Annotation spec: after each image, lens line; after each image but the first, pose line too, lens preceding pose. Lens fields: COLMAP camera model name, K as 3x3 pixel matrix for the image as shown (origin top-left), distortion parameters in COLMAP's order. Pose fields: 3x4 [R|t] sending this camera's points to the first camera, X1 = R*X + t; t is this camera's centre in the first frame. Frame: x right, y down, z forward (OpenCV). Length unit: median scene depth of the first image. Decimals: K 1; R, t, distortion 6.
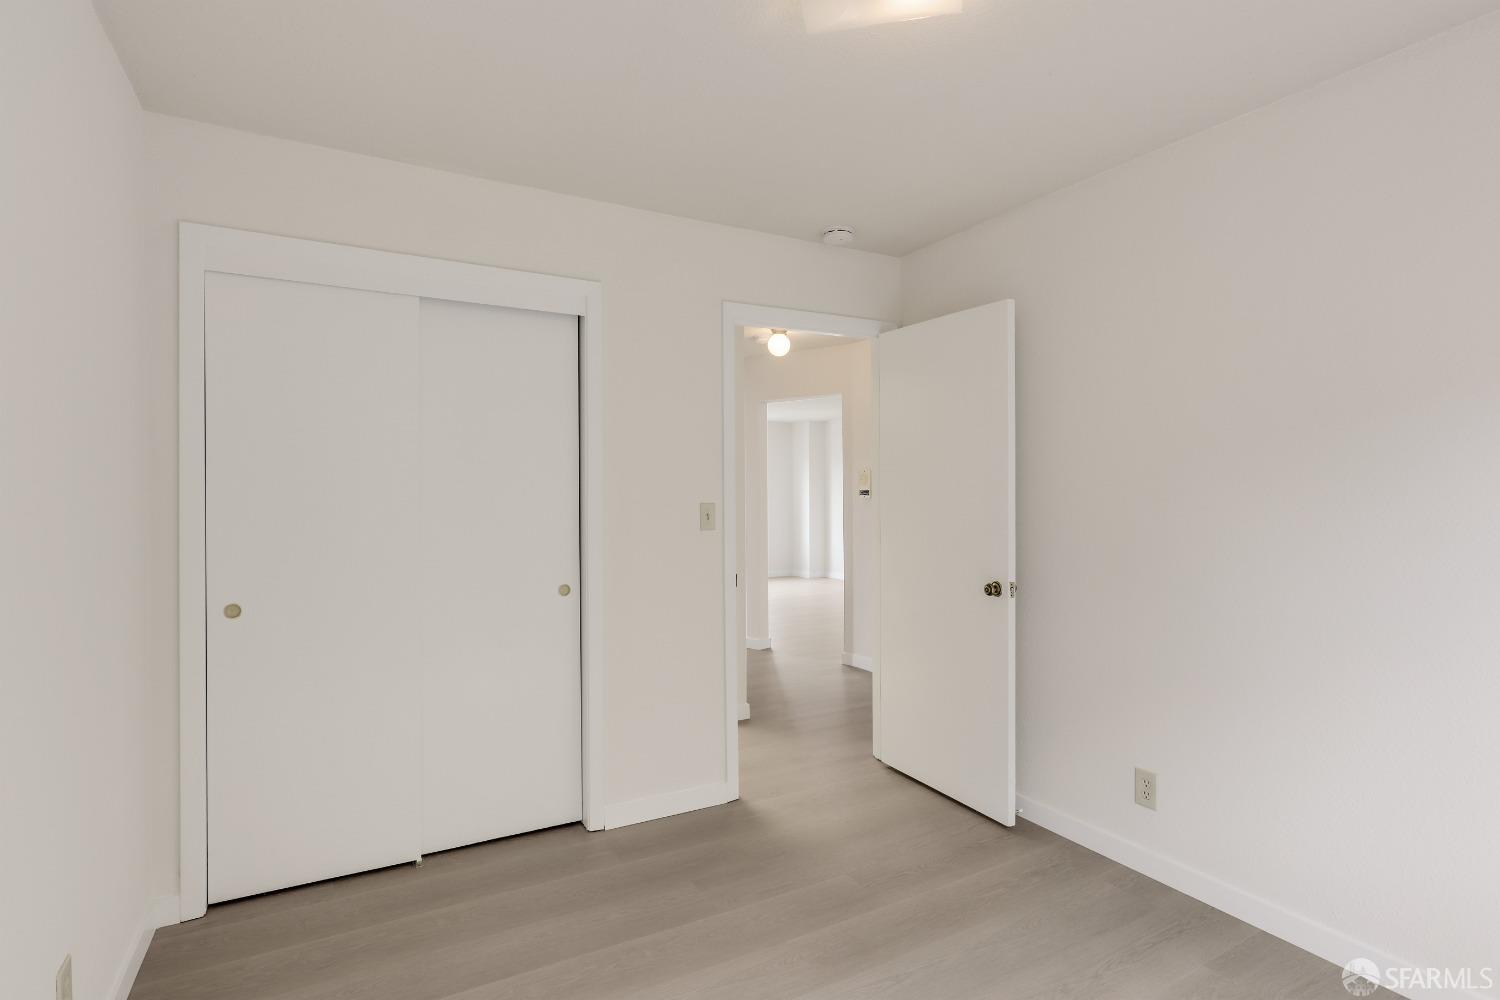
lens RADIAL K [[763.5, 0, 761.8], [0, 763.5, 497.6], [0, 0, 1]] dist [-0.006510, 0.000814]
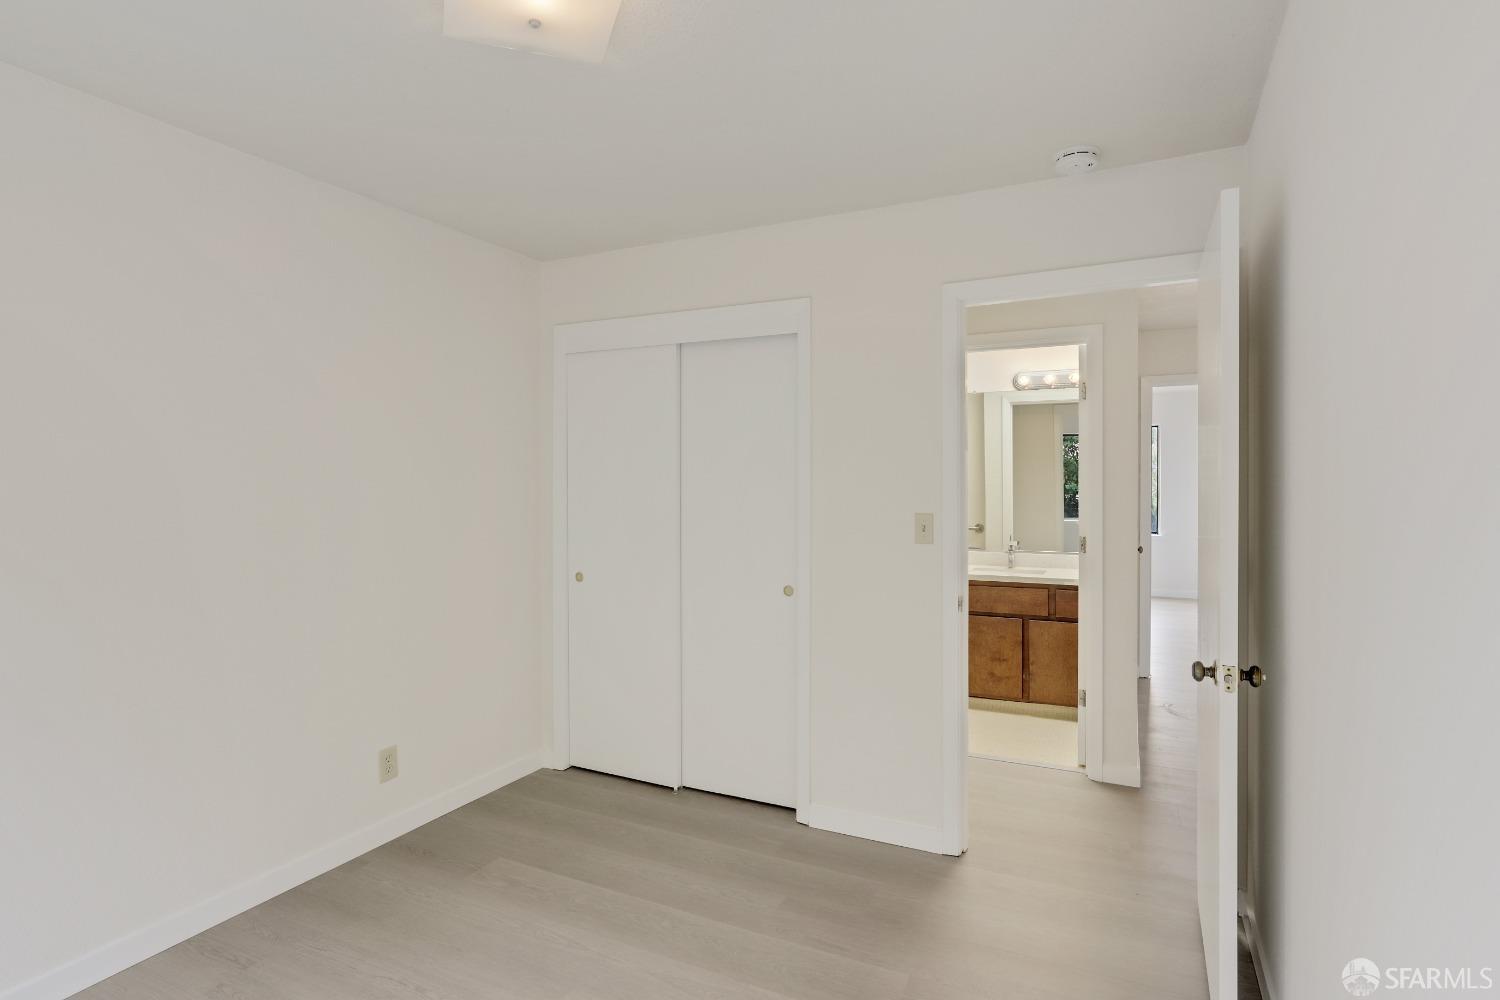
lens RADIAL K [[763.5, 0, 761.8], [0, 763.5, 497.6], [0, 0, 1]] dist [-0.006510, 0.000814]
pose [[0.556257, 0.013134, -0.830907, 0.660138], [-0.004730, 0.999909, 0.012640, -0.025417], [0.830997, -0.003101, 0.556268, 0.398986]]
